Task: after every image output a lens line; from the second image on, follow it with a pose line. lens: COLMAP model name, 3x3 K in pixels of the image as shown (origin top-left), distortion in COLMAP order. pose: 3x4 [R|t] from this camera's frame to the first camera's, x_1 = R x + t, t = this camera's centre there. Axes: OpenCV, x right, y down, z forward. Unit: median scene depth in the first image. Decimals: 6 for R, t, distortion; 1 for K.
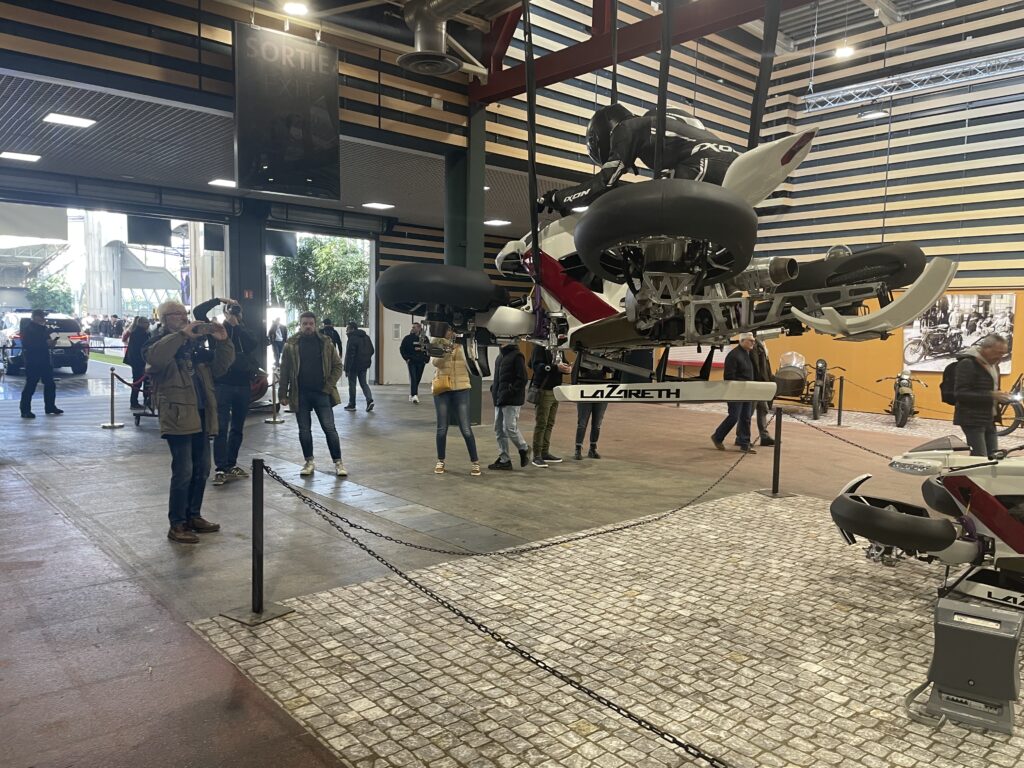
lens RADIAL K [[770.0, 0, 512.3], [0, 770.0, 383.6], [0, 0, 1]] dist [0.009895, -0.015737]
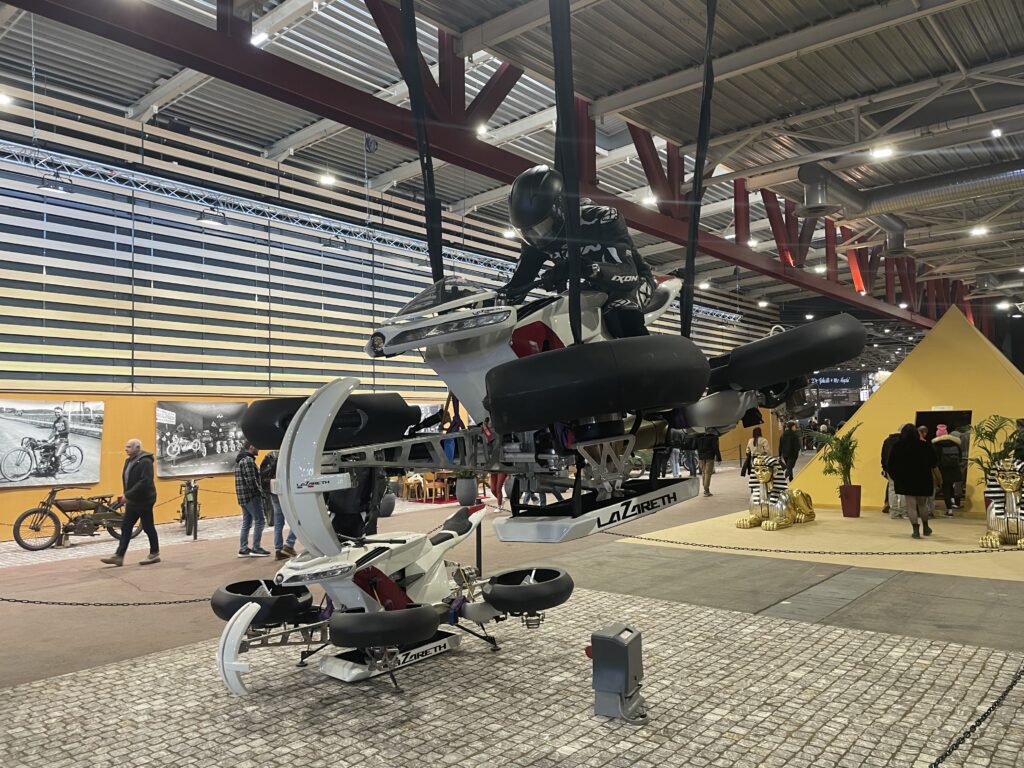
lens RADIAL K [[770.0, 0, 512.2], [0, 770.0, 384.0], [0, 0, 1]] dist [0.009895, -0.015737]
pose [[-0.148413, 0.035640, 0.988283, -0.601973], [0.103854, 0.994386, -0.020264, -0.107105], [-0.983457, 0.099630, -0.151281, 1.073876]]
